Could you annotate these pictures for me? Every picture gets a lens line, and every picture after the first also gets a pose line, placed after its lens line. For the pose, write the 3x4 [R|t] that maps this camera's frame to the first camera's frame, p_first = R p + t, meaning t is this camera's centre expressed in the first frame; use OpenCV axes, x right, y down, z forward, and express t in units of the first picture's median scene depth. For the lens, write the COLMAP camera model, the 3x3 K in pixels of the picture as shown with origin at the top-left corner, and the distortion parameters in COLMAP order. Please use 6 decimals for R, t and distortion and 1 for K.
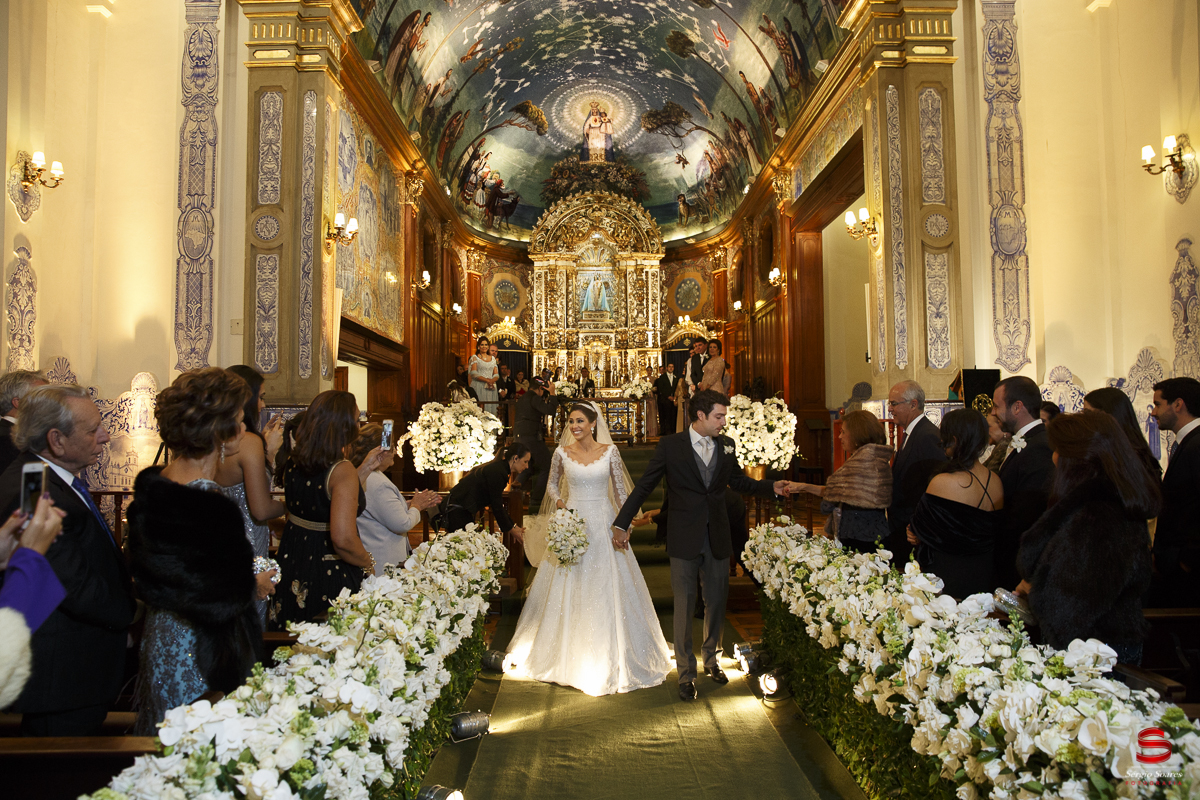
lens RADIAL K [[838.3, 0, 600.0], [0, 838.3, 400.0], [0, 0, 1]] dist [-0.085567, 0.001163]
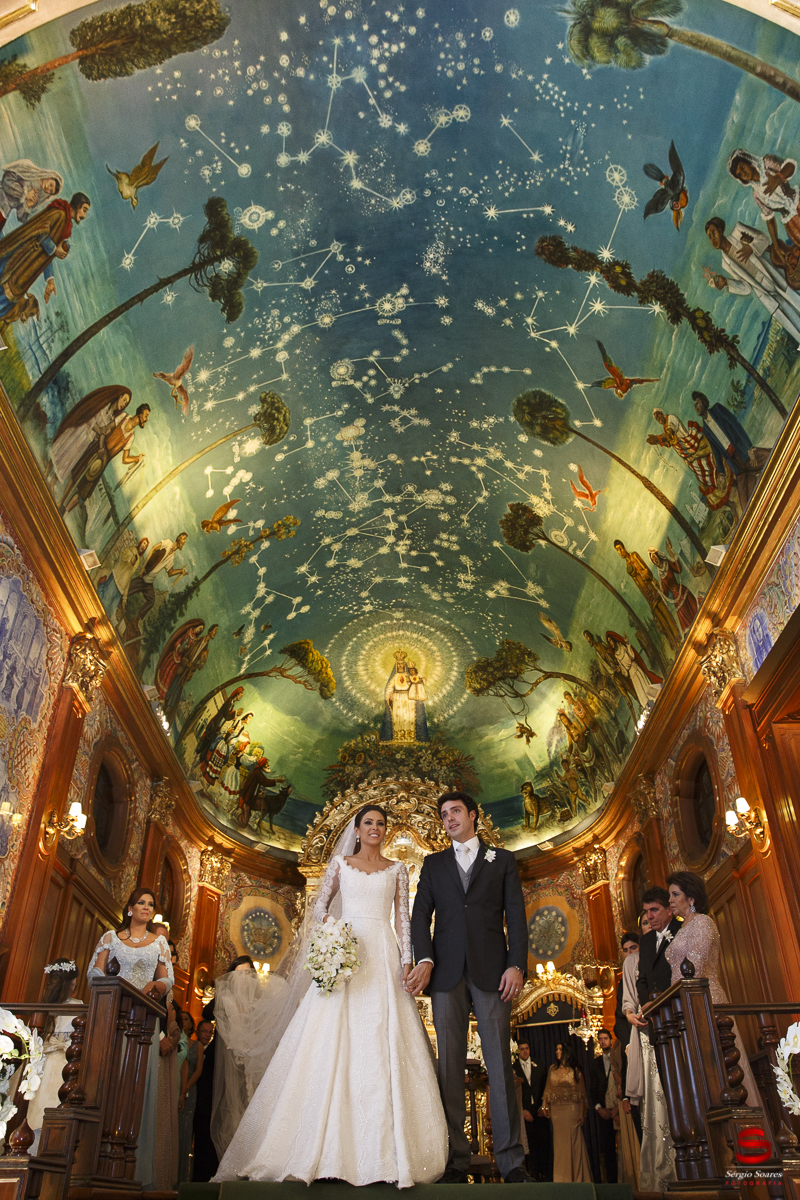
lens RADIAL K [[838.3, 0, 398.8], [0, 838.3, 648.7], [0, 0, 1]] dist [-0.085567, 0.001163]
pose [[0.999897, -0.001593, -0.014275, 0.002384], [-0.006341, 0.842787, -0.538211, 0.033358], [0.012888, 0.538246, 0.842689, 0.384234]]
